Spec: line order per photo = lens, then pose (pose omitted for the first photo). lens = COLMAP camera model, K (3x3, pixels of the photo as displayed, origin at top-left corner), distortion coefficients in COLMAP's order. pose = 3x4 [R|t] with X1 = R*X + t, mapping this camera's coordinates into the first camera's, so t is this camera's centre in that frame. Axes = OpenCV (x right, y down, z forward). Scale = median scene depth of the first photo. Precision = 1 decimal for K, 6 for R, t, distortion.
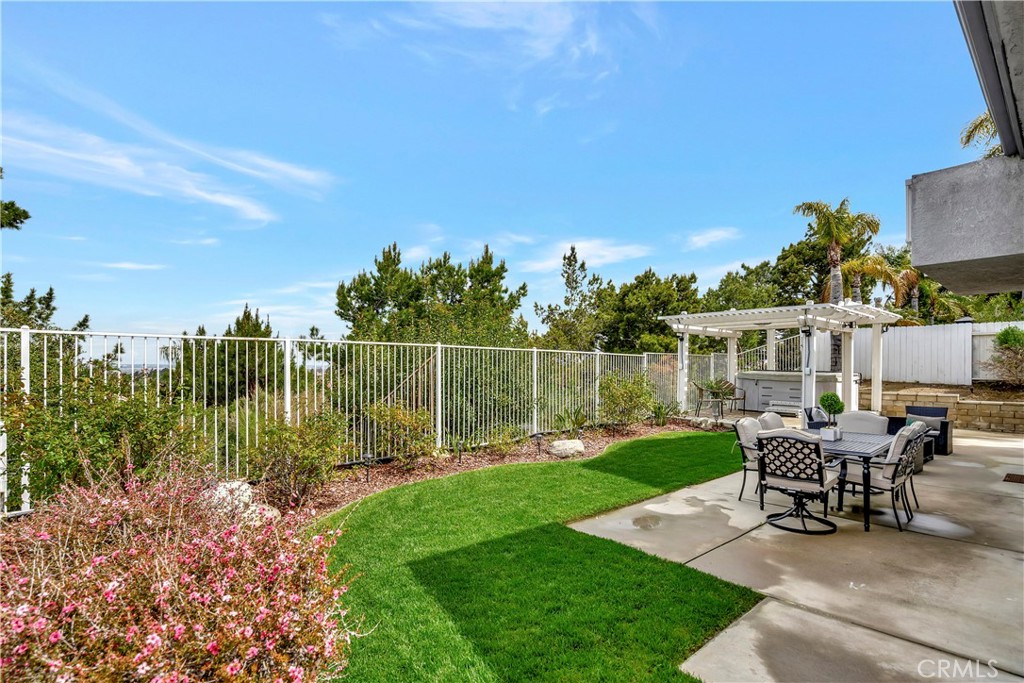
lens RADIAL K [[502.3, 0, 512.8], [0, 502.3, 360.4], [0, 0, 1]] dist [0.009680, 0.000237]
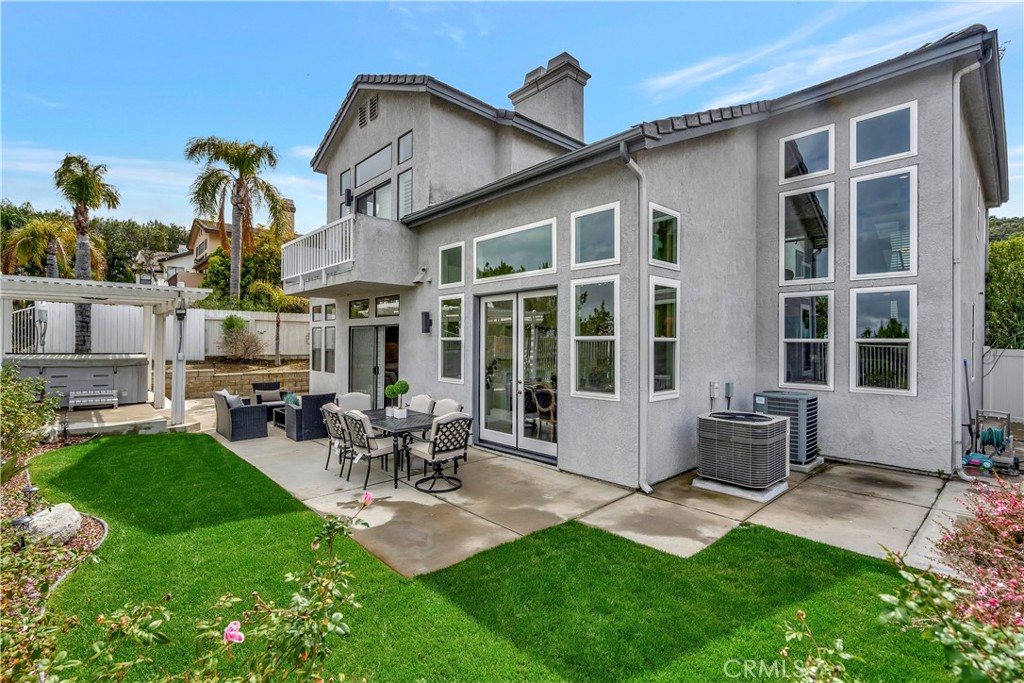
lens RADIAL K [[464.6, 0, 509.6], [0, 464.6, 337.9], [0, 0, 1]] dist [0.001850, -0.001159]
pose [[-0.008370, 0.001839, 0.999963, -0.490178], [-0.021545, 0.999766, -0.002019, -0.043013], [-0.999733, -0.021561, -0.008328, 0.652674]]
